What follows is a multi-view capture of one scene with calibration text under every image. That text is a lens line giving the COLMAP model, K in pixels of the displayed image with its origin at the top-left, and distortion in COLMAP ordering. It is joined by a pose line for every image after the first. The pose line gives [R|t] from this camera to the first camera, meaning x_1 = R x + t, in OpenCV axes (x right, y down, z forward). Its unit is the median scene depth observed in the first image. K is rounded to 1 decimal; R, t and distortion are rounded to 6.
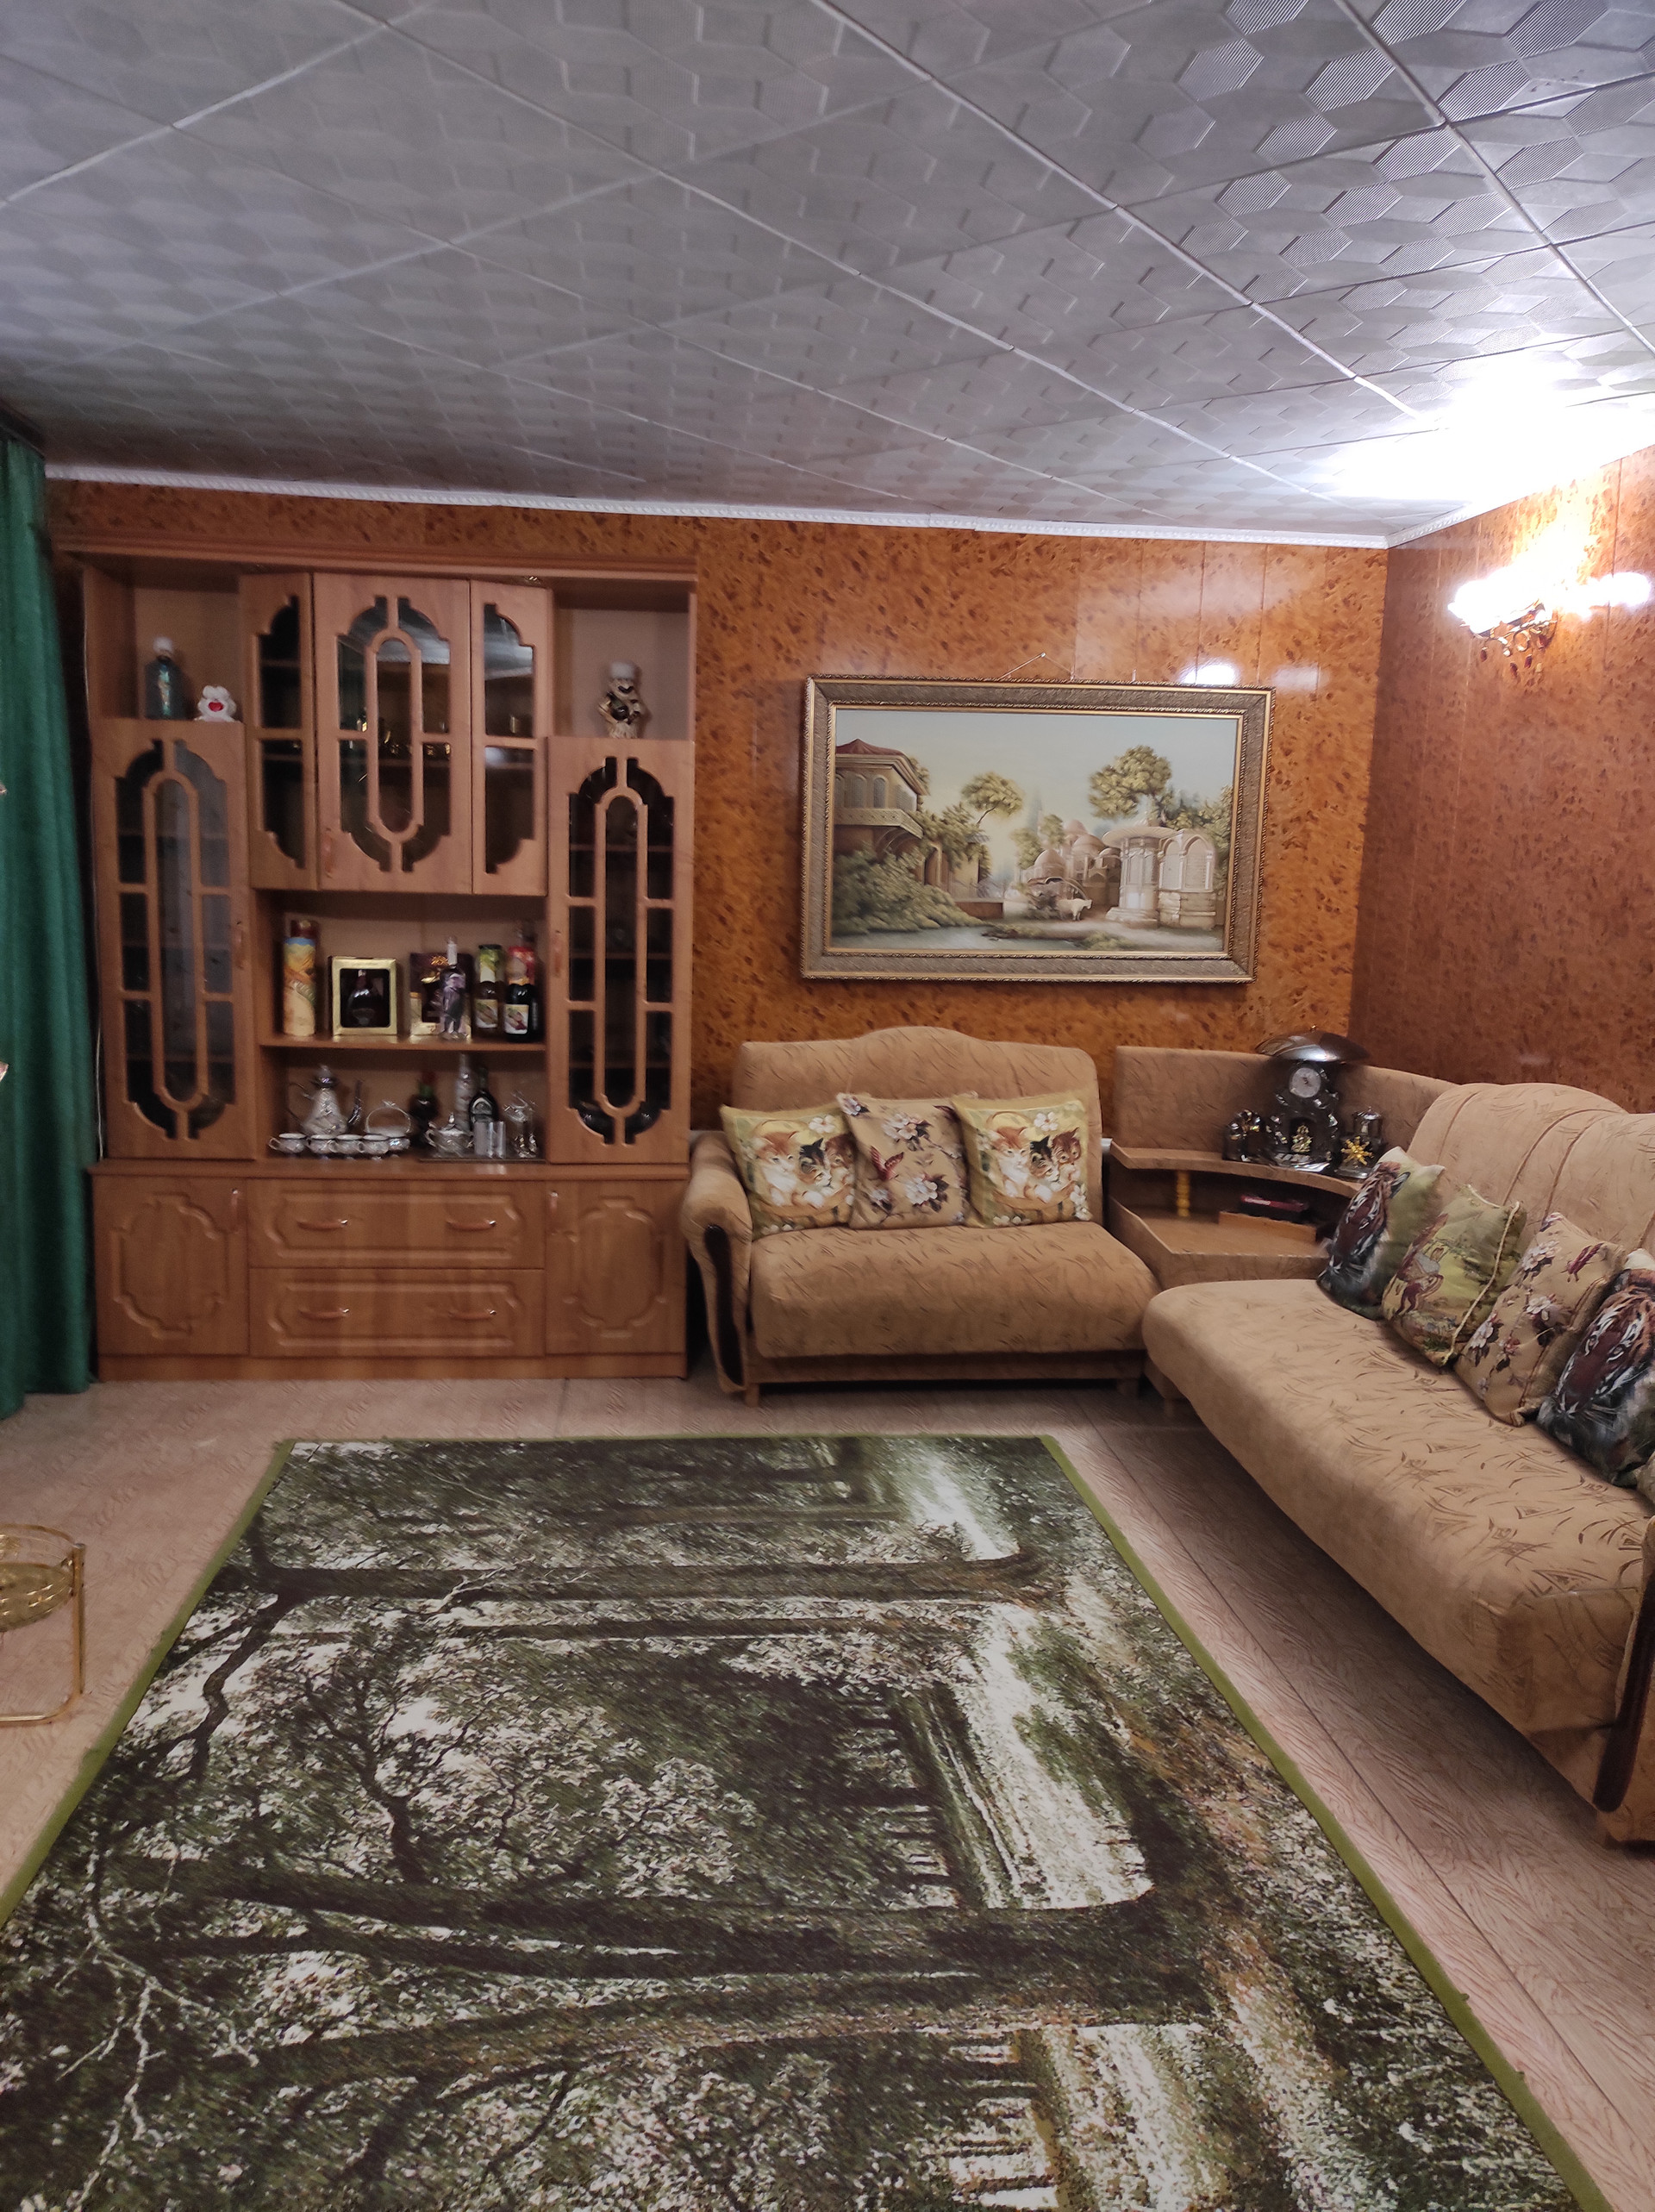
lens RADIAL K [[1659.4, 0, 827.5], [0, 1659.4, 1106.0], [0, 0, 1]] dist [0.076301, -0.058566]
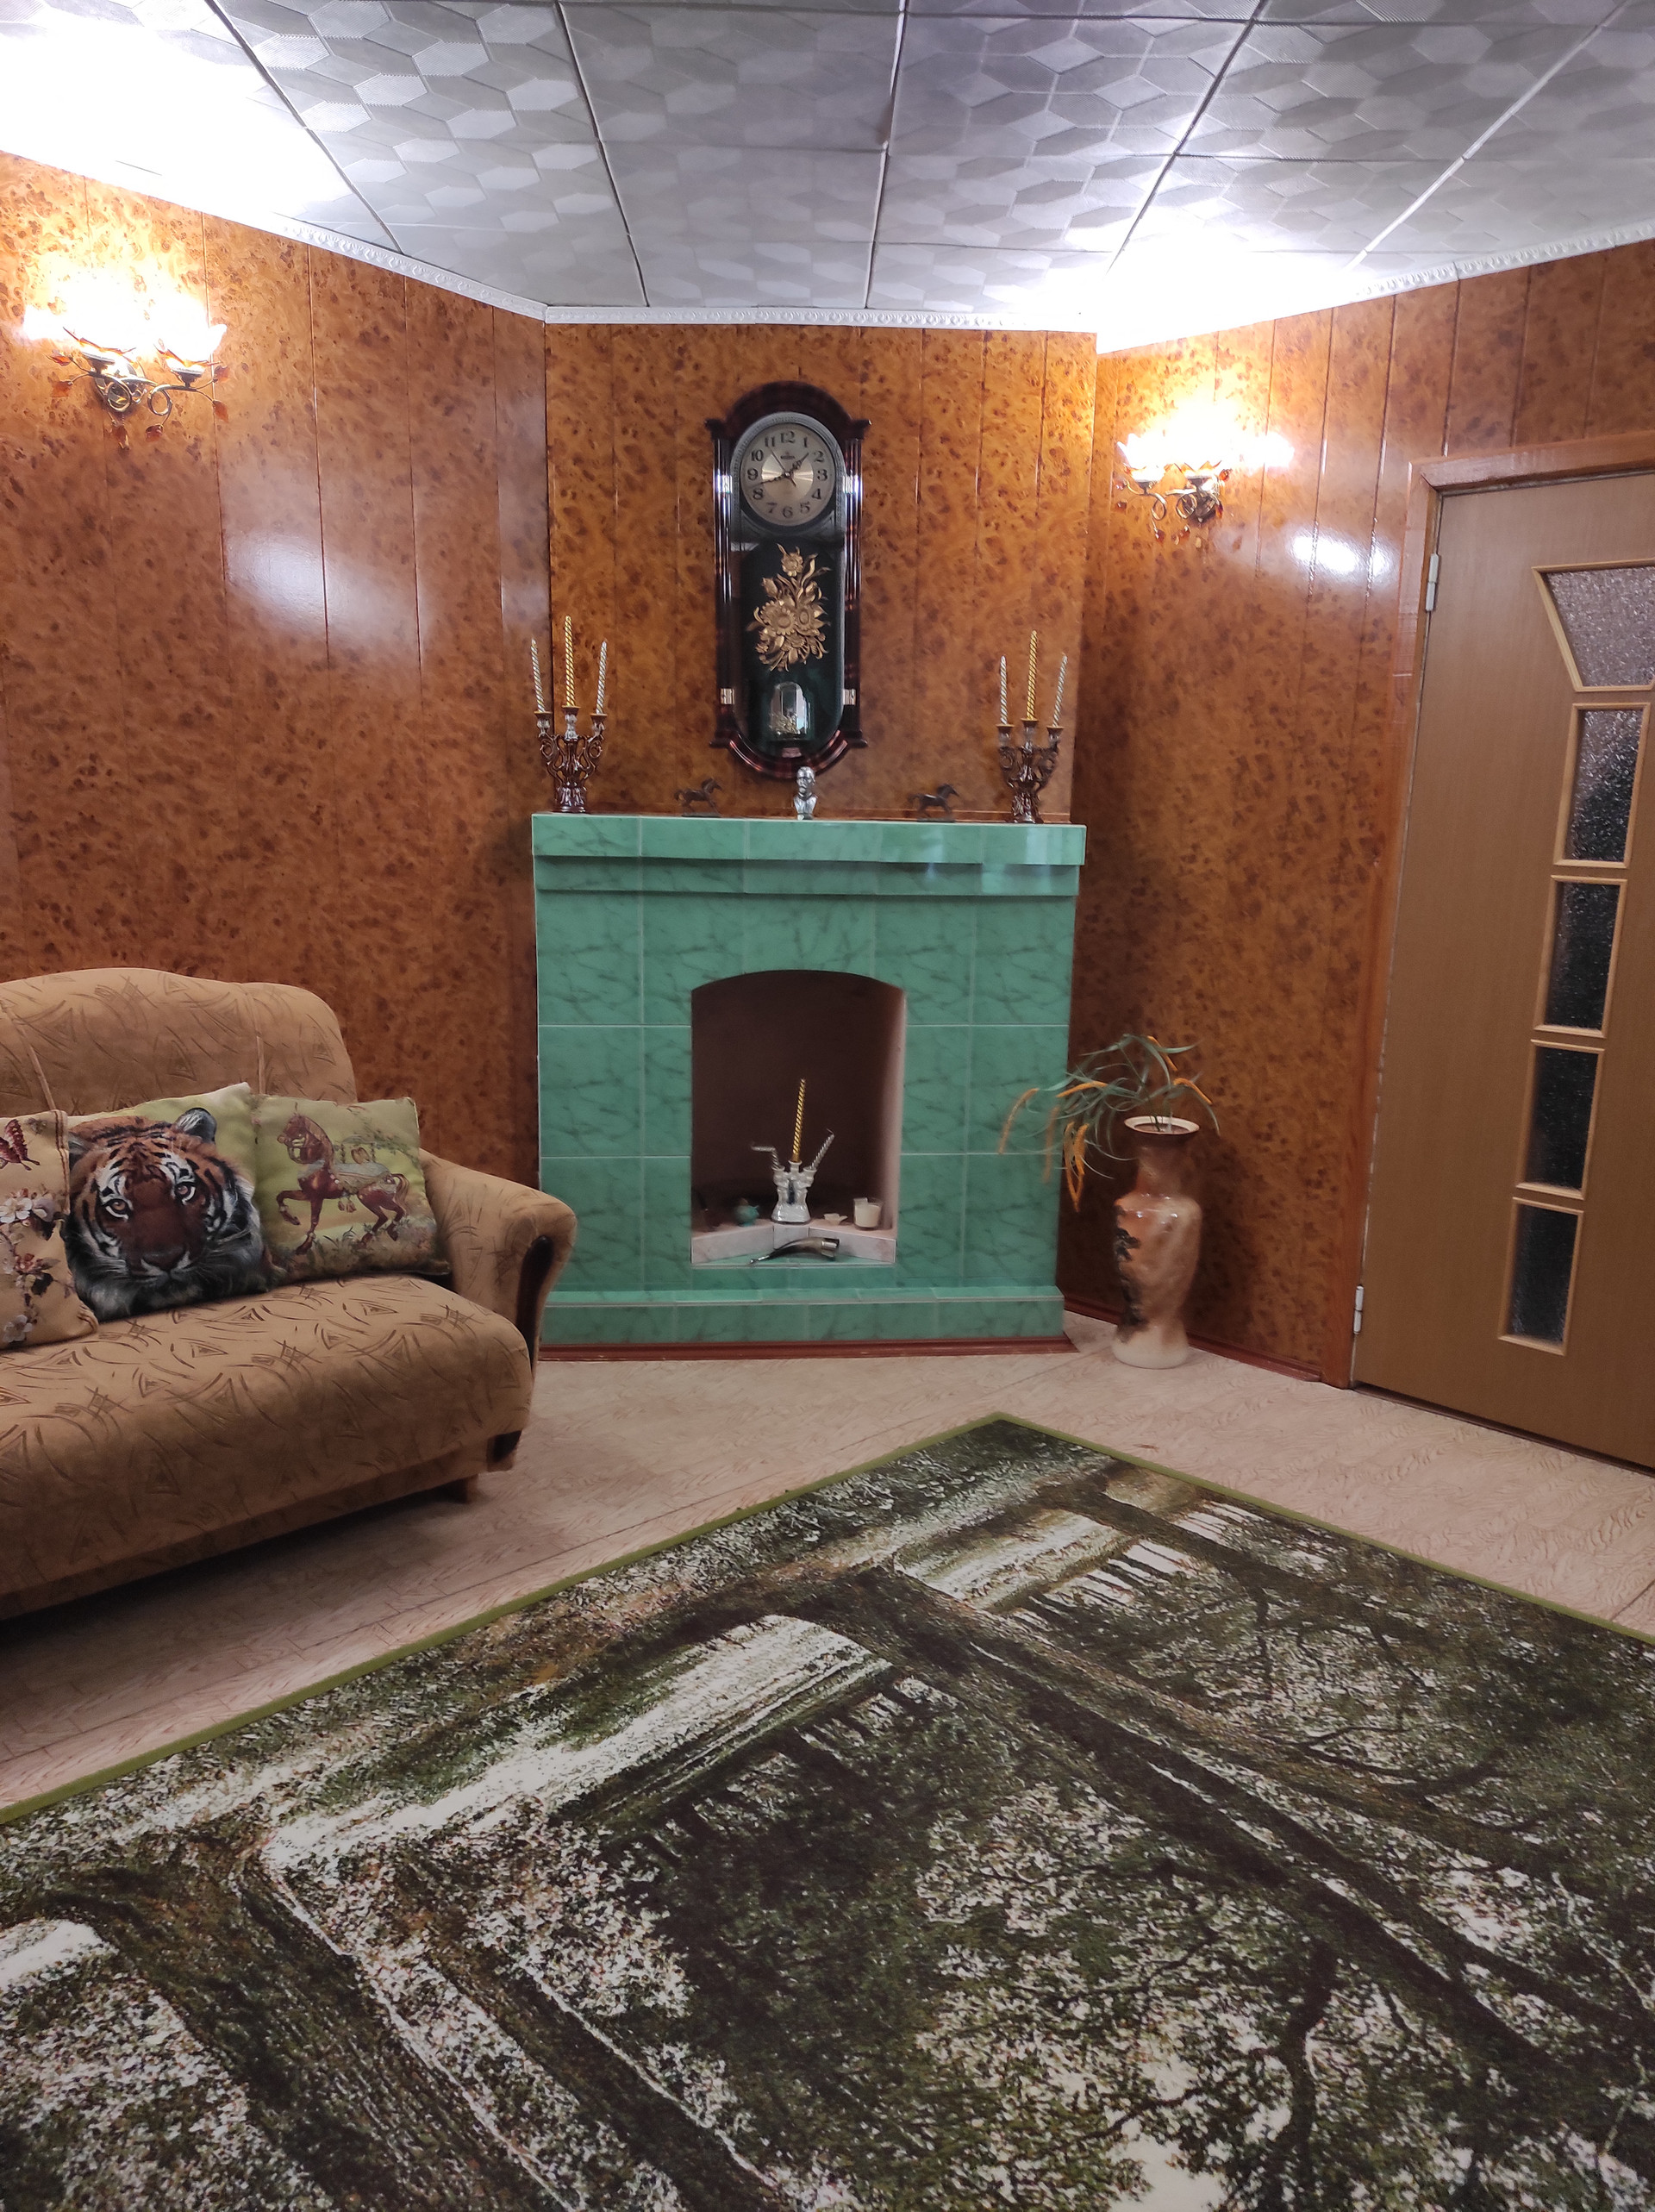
lens RADIAL K [[1659.4, 0, 827.5], [0, 1659.4, 1106.0], [0, 0, 1]] dist [0.076301, -0.058566]
pose [[-0.641444, -0.193867, 0.742270, -0.623829], [0.055026, 0.953425, 0.296568, -0.215692], [-0.765194, 0.231076, -0.600901, 1.579094]]
